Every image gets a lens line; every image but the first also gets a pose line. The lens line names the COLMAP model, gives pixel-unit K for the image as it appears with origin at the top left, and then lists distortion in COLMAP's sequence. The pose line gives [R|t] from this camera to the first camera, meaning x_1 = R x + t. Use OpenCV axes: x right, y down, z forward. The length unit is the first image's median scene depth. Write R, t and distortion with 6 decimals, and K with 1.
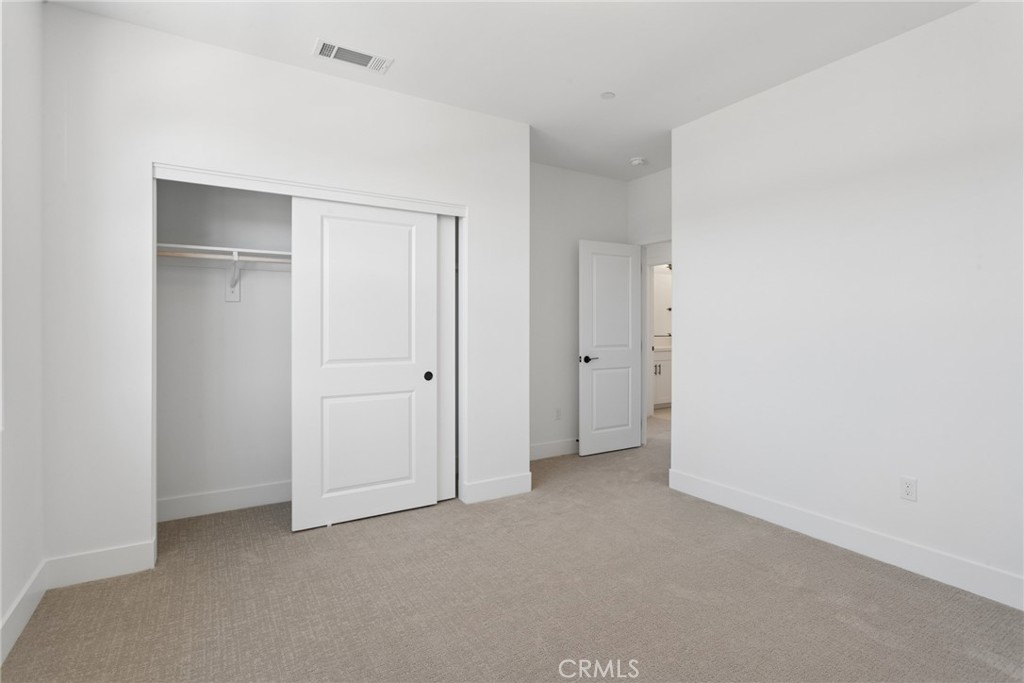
lens RADIAL K [[505.5, 0, 511.8], [0, 505.5, 325.2], [0, 0, 1]] dist [-0.000027, 0.000149]
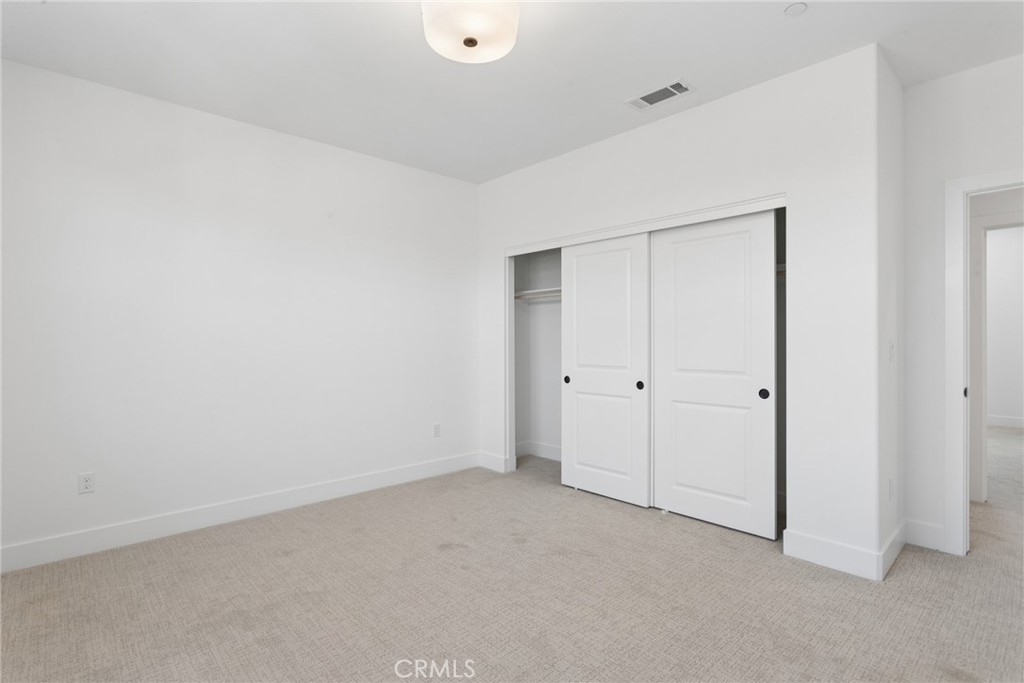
lens RADIAL K [[492.5, 0, 512.0], [0, 492.5, 341.5], [0, 0, 1]] dist [0.009113, 0.000546]
pose [[0.210077, 0.000189, -0.977685, 0.861558], [-0.000065, 1.000000, 0.000179, 0.008252], [0.977685, 0.000026, 0.210077, 0.554288]]
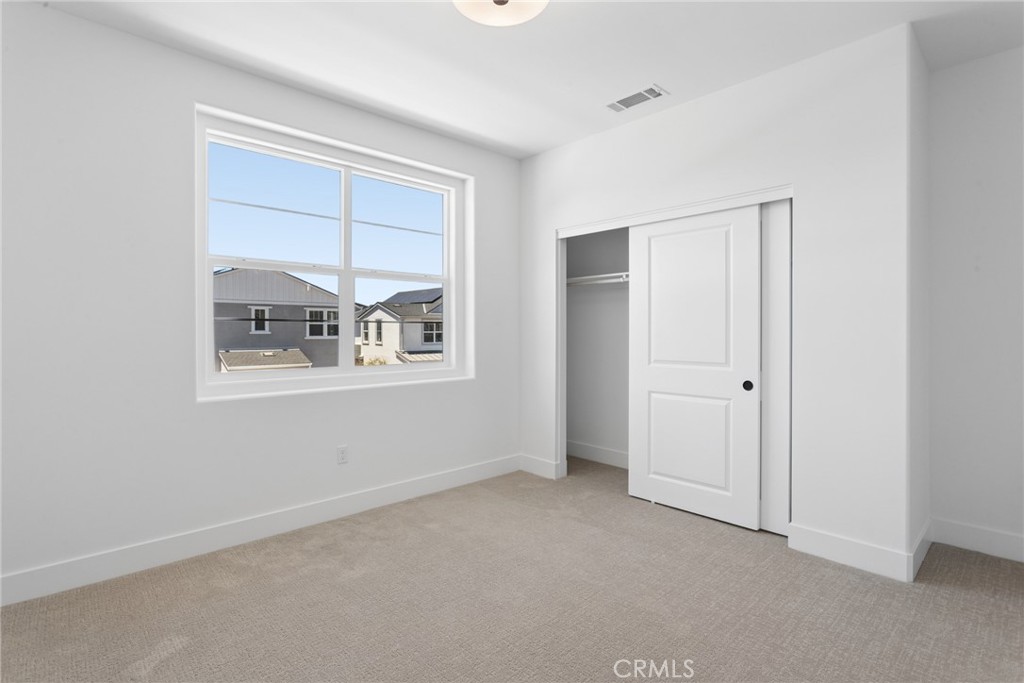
lens RADIAL K [[500.7, 0, 512.7], [0, 500.7, 333.7], [0, 0, 1]] dist [0.002643, -0.000001]
pose [[0.207092, 0.002566, -0.978318, 0.699067], [-0.000964, 0.999997, 0.002419, 0.006058], [0.978321, 0.000442, 0.207094, 0.446536]]
